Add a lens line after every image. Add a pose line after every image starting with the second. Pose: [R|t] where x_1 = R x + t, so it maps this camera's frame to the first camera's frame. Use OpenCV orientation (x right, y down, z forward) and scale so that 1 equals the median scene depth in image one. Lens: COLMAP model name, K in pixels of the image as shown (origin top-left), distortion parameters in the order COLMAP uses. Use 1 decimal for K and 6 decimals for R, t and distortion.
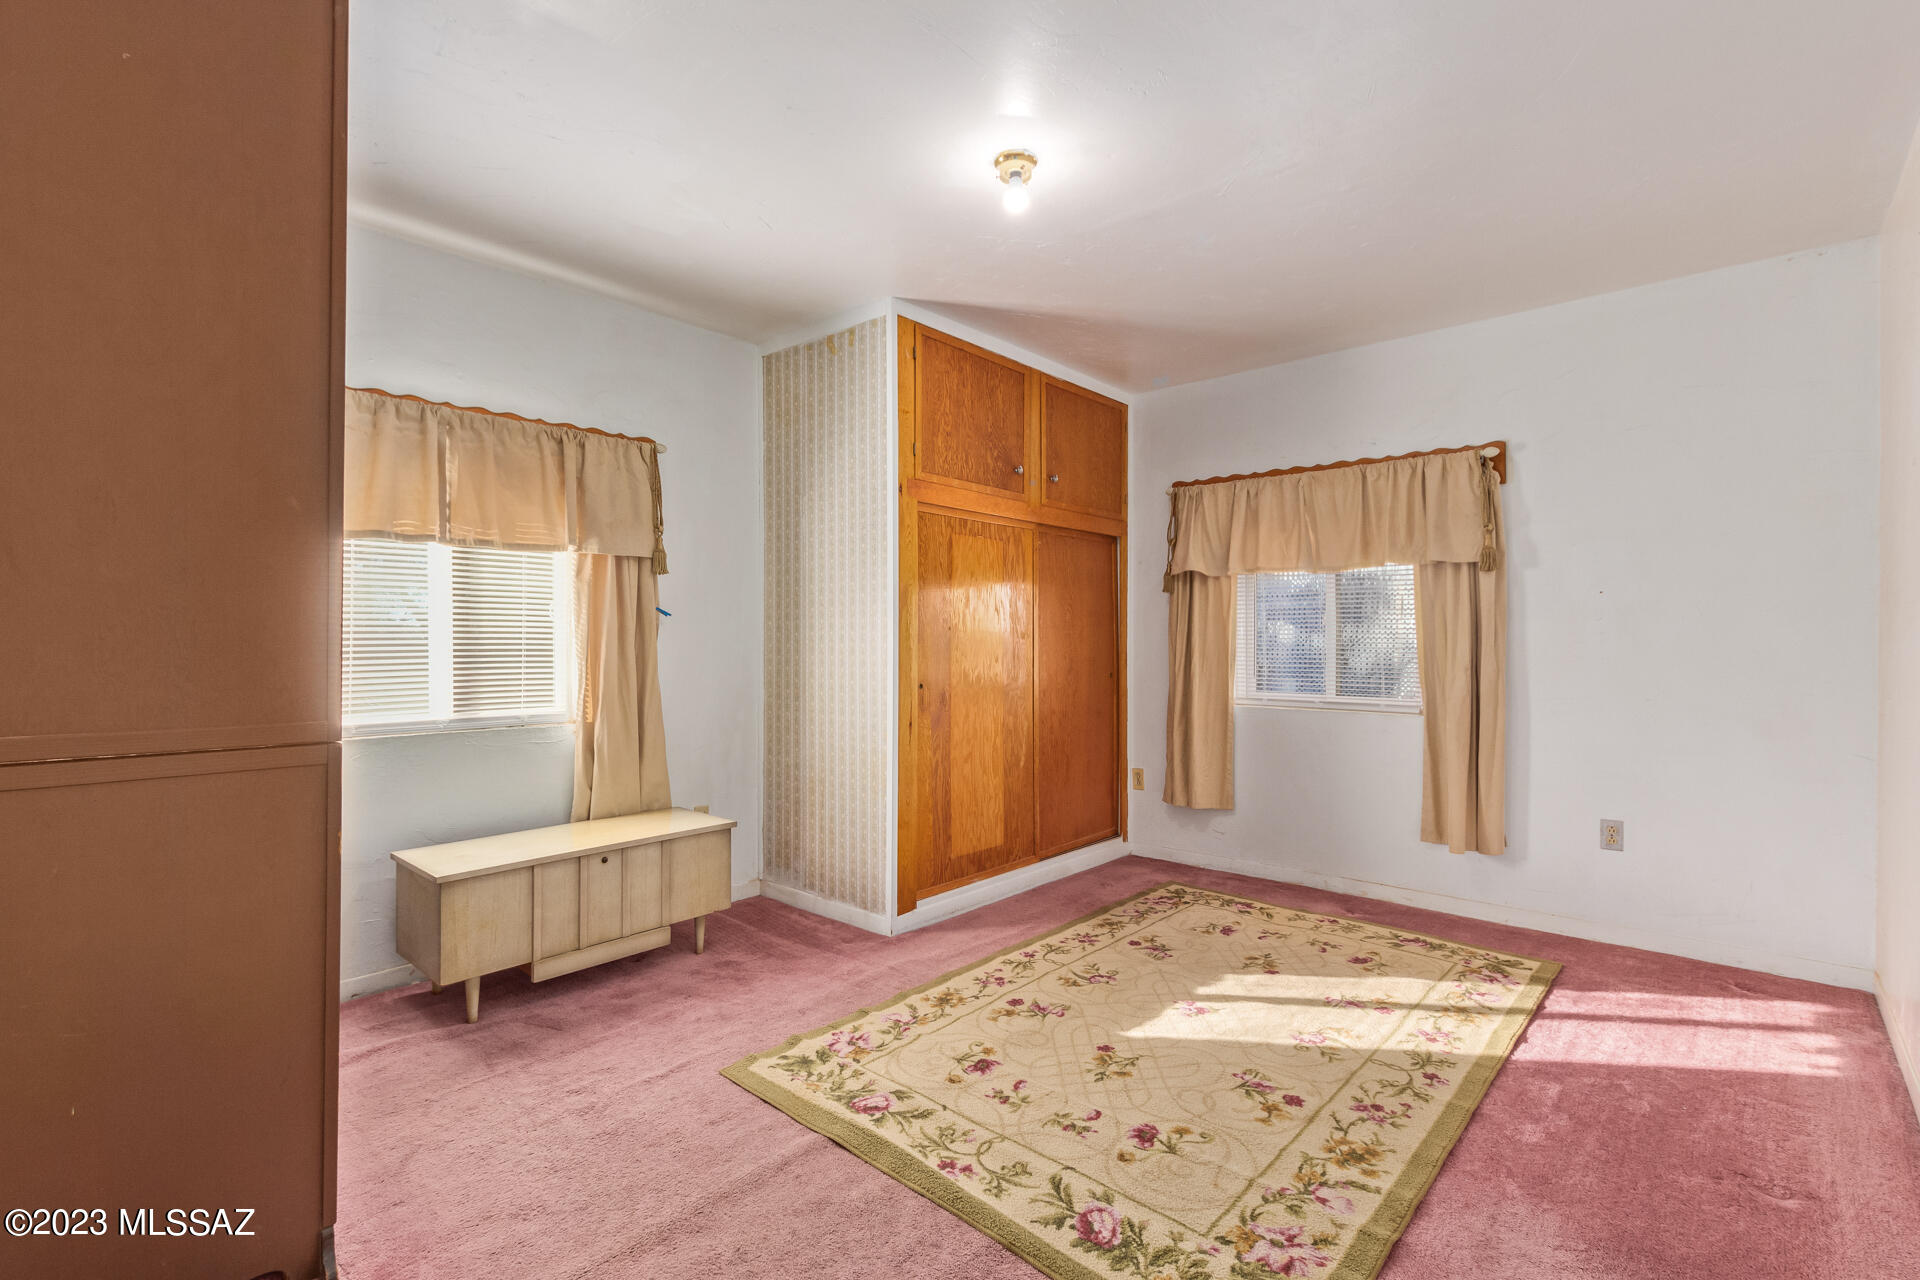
lens RADIAL K [[880.8, 0, 959.2], [0, 880.8, 638.9], [0, 0, 1]] dist [0.009339, 0.000250]
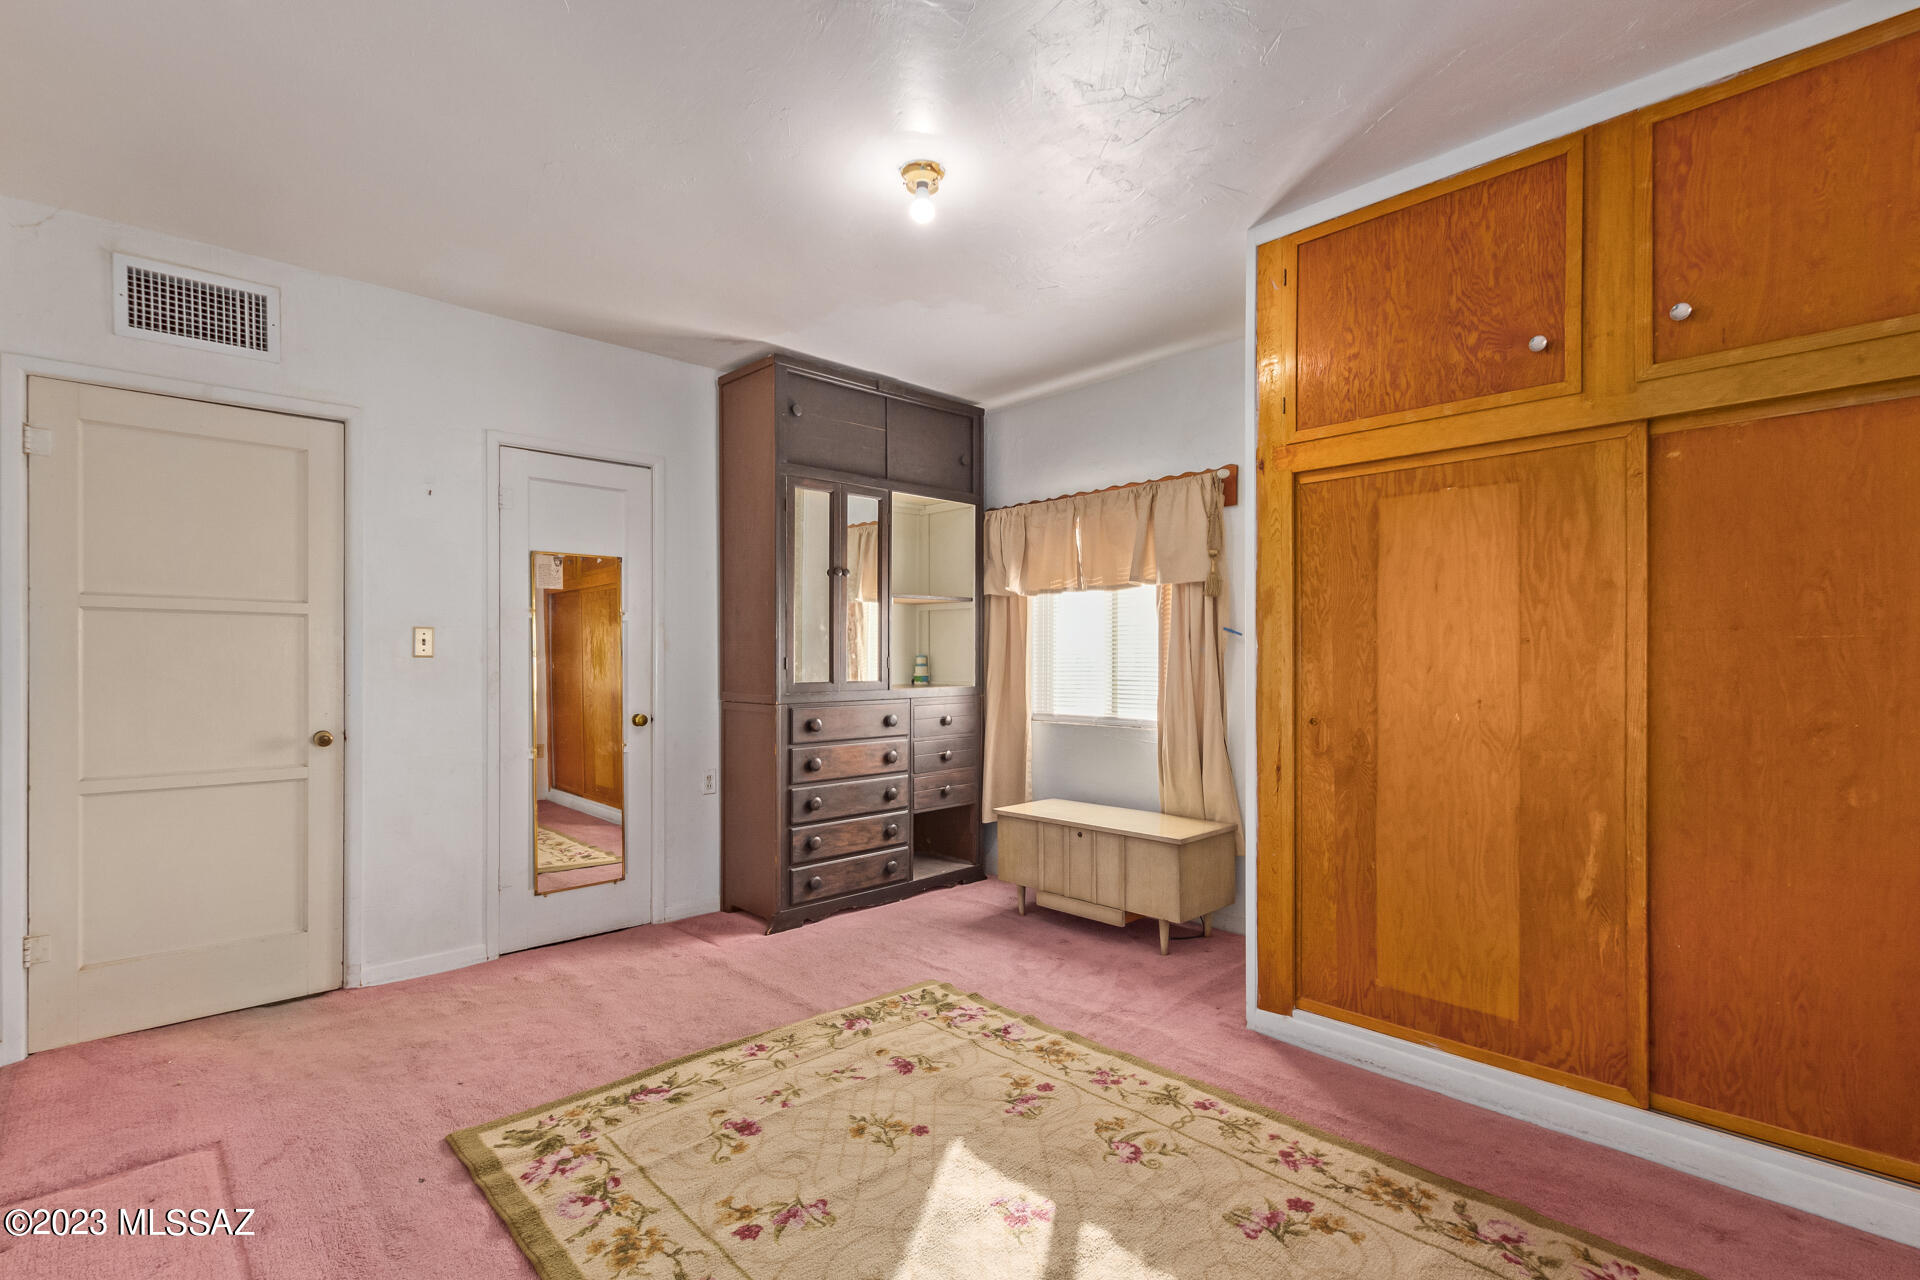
lens RADIAL K [[880.8, 0, 959.6], [0, 880.8, 656.2], [0, 0, 1]] dist [0.009339, 0.000250]
pose [[-0.081633, -0.004533, -0.996652, 0.849807], [0.004079, 0.999980, -0.004882, 0.002371], [0.996654, -0.004464, -0.081613, 0.917382]]
